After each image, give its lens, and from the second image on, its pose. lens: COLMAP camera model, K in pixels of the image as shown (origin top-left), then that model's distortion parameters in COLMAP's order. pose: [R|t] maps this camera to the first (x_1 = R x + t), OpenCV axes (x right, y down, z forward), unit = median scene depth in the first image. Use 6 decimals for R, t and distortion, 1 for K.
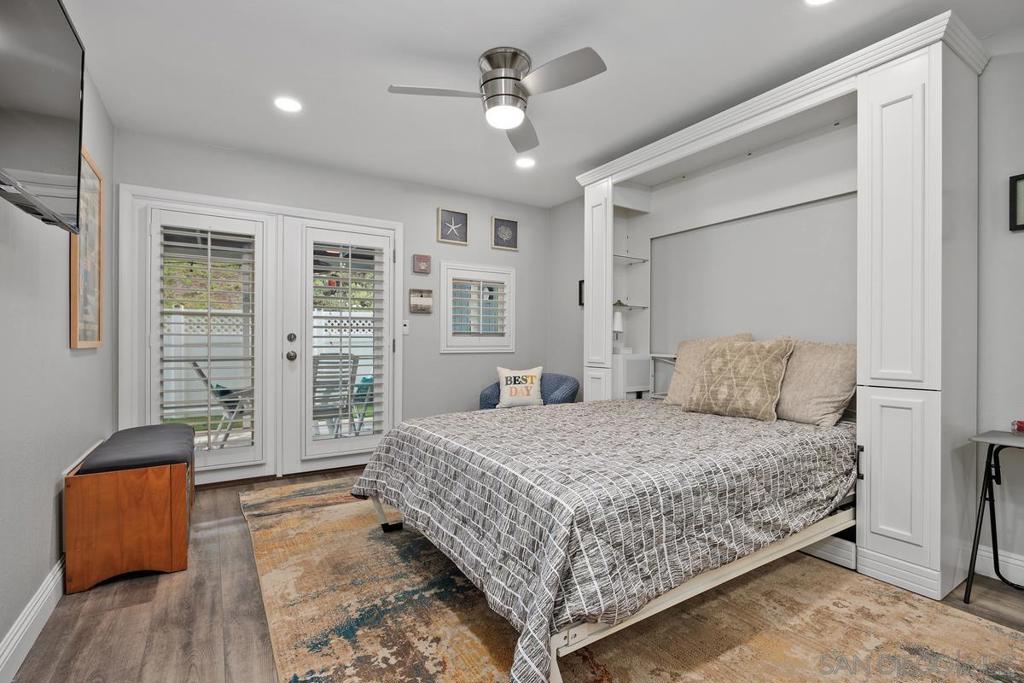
lens RADIAL K [[469.9, 0, 514.2], [0, 469.9, 341.3], [0, 0, 1]] dist [0.013091, -0.000434]
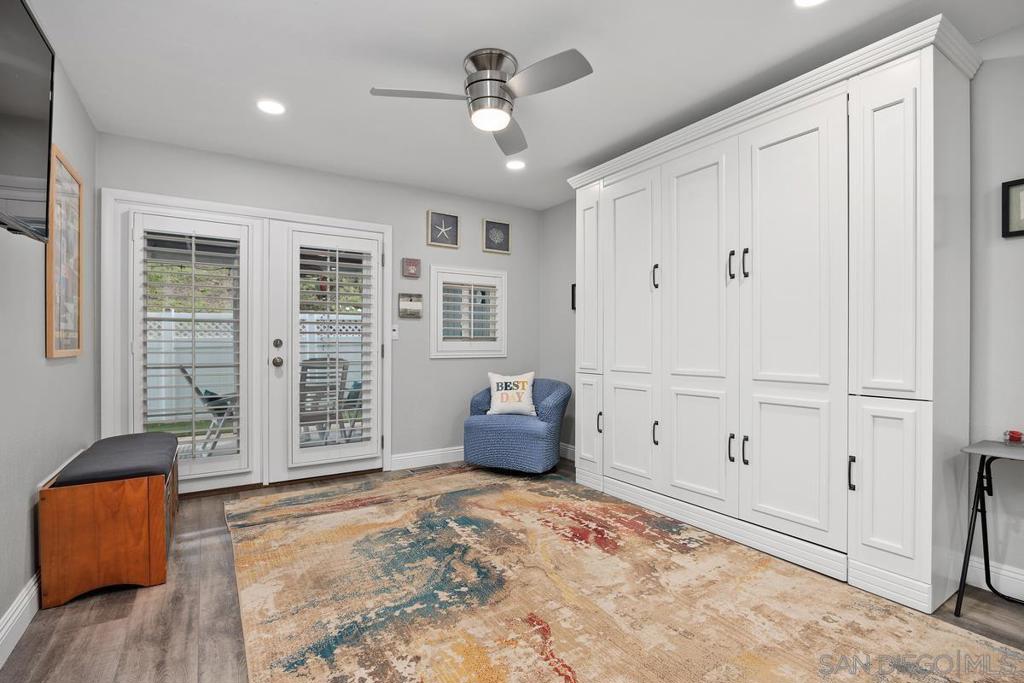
lens RADIAL K [[474.5, 0, 511.3], [0, 474.5, 344.9], [0, 0, 1]] dist [0.002860, 0.001002]
pose [[0.999998, -0.000880, 0.001742, 0.022958], [0.000874, 0.999994, 0.003439, -0.014201], [-0.001745, -0.003437, 0.999993, 0.016310]]
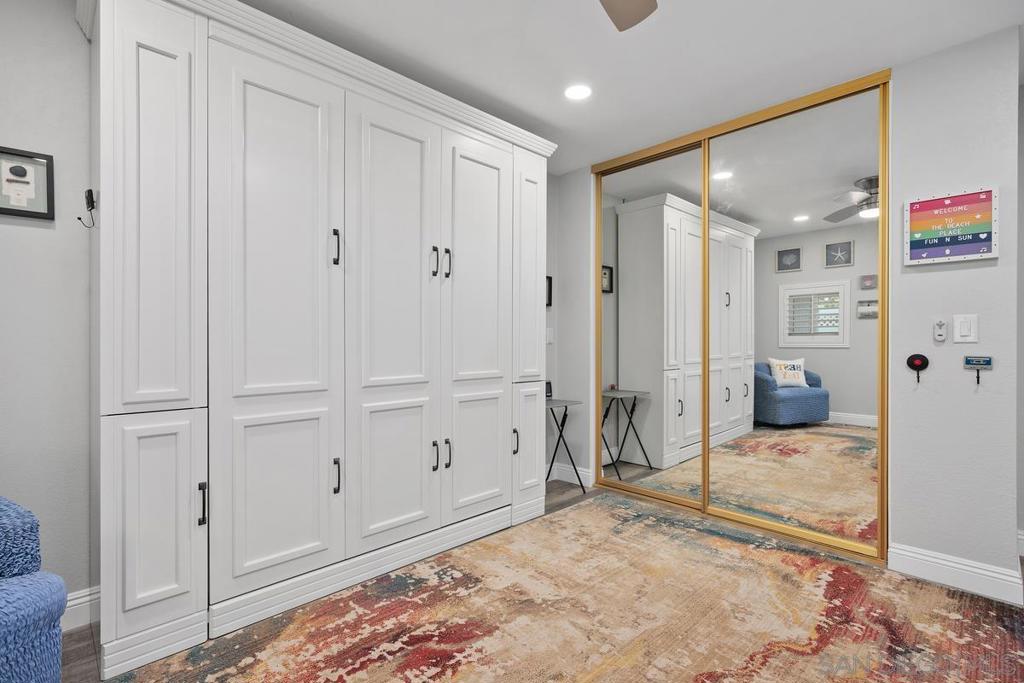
lens RADIAL K [[474.5, 0, 510.0], [0, 474.5, 342.8], [0, 0, 1]] dist [0.002860, 0.001002]
pose [[-0.193725, -0.003706, 0.981049, -0.540862], [-0.004419, 0.999986, 0.002904, -0.022339], [-0.981046, -0.003773, -0.193739, 1.227267]]
